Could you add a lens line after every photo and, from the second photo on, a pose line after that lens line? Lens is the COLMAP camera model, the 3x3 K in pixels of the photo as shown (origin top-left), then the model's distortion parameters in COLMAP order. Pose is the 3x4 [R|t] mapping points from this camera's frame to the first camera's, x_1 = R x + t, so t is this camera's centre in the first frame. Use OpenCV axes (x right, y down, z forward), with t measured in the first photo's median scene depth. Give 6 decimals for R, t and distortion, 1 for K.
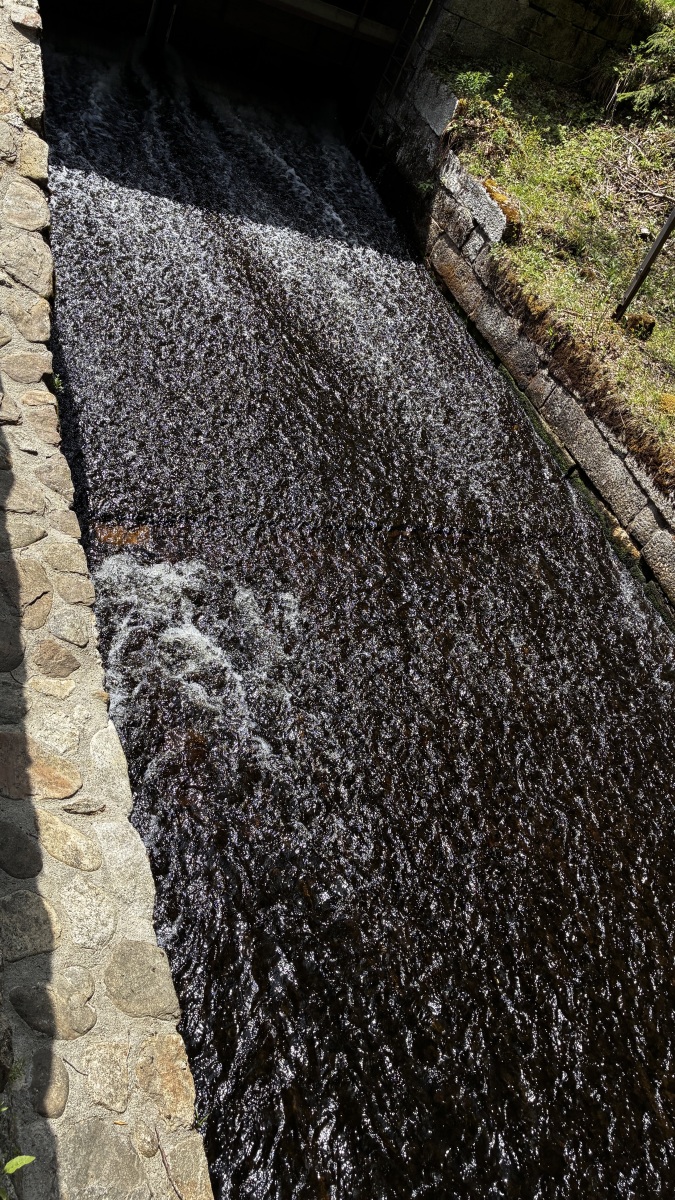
lens RADIAL K [[932.5, 0, 337.5], [0, 932.5, 600.0], [0, 0, 1]] dist [0.086273, -0.106590]
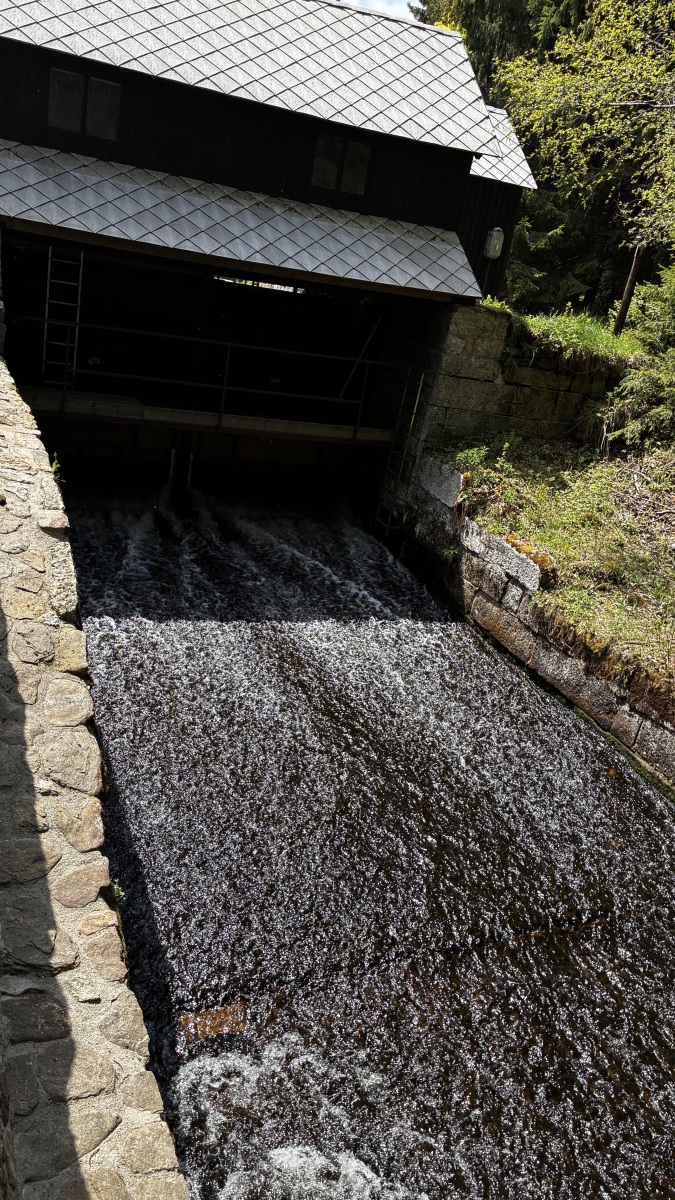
lens RADIAL K [[909.5, 0, 312.3], [0, 909.5, 600.8], [0, 0, 1]] dist [0.001294, -0.002682]
pose [[0.975346, -0.213040, -0.057577, -0.007759], [0.180840, 0.921106, -0.344762, -0.080027], [0.126483, 0.325850, 0.936922, 0.075416]]
